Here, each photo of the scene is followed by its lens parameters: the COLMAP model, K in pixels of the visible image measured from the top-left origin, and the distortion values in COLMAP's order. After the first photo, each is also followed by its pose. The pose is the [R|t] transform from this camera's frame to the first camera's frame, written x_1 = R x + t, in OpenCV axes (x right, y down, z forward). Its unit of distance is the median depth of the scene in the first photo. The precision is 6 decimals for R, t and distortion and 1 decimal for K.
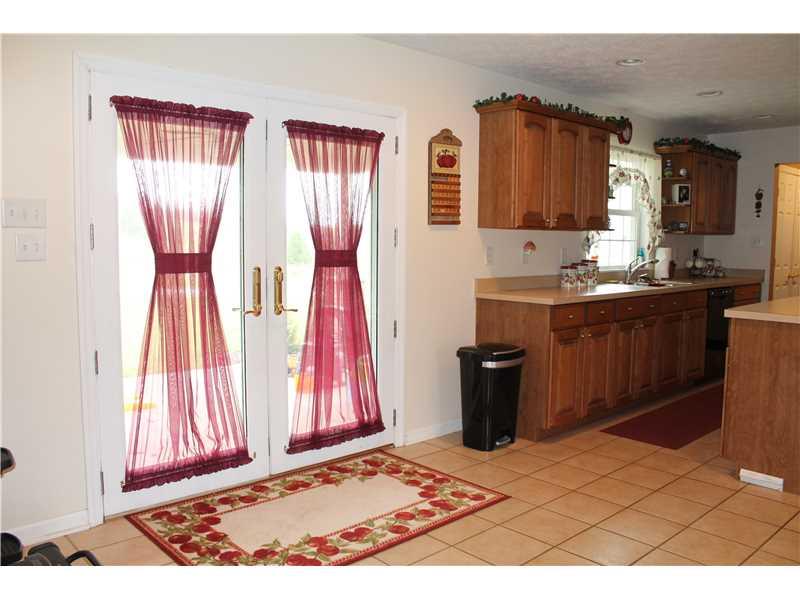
lens RADIAL K [[673.0, 0, 400.0], [0, 673.0, 300.0], [0, 0, 1]] dist [-0.169418, 0.158476]
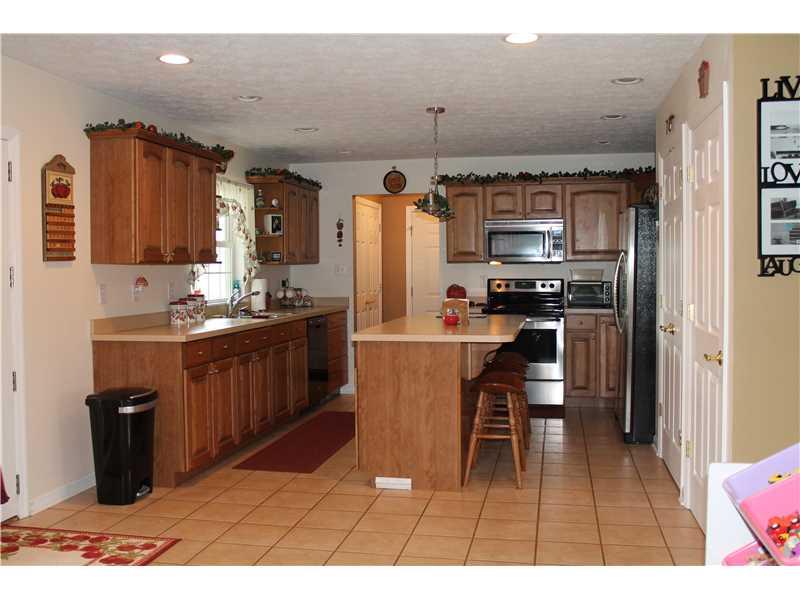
lens RADIAL K [[777.7, 0, 400.0], [0, 777.7, 300.0], [0, 0, 1]] dist [-0.017230, -0.011708]
pose [[0.814755, -0.037507, 0.578591, -0.161681], [0.067789, 0.997224, -0.030813, 0.002549], [-0.575829, 0.064328, 0.815036, -0.103295]]
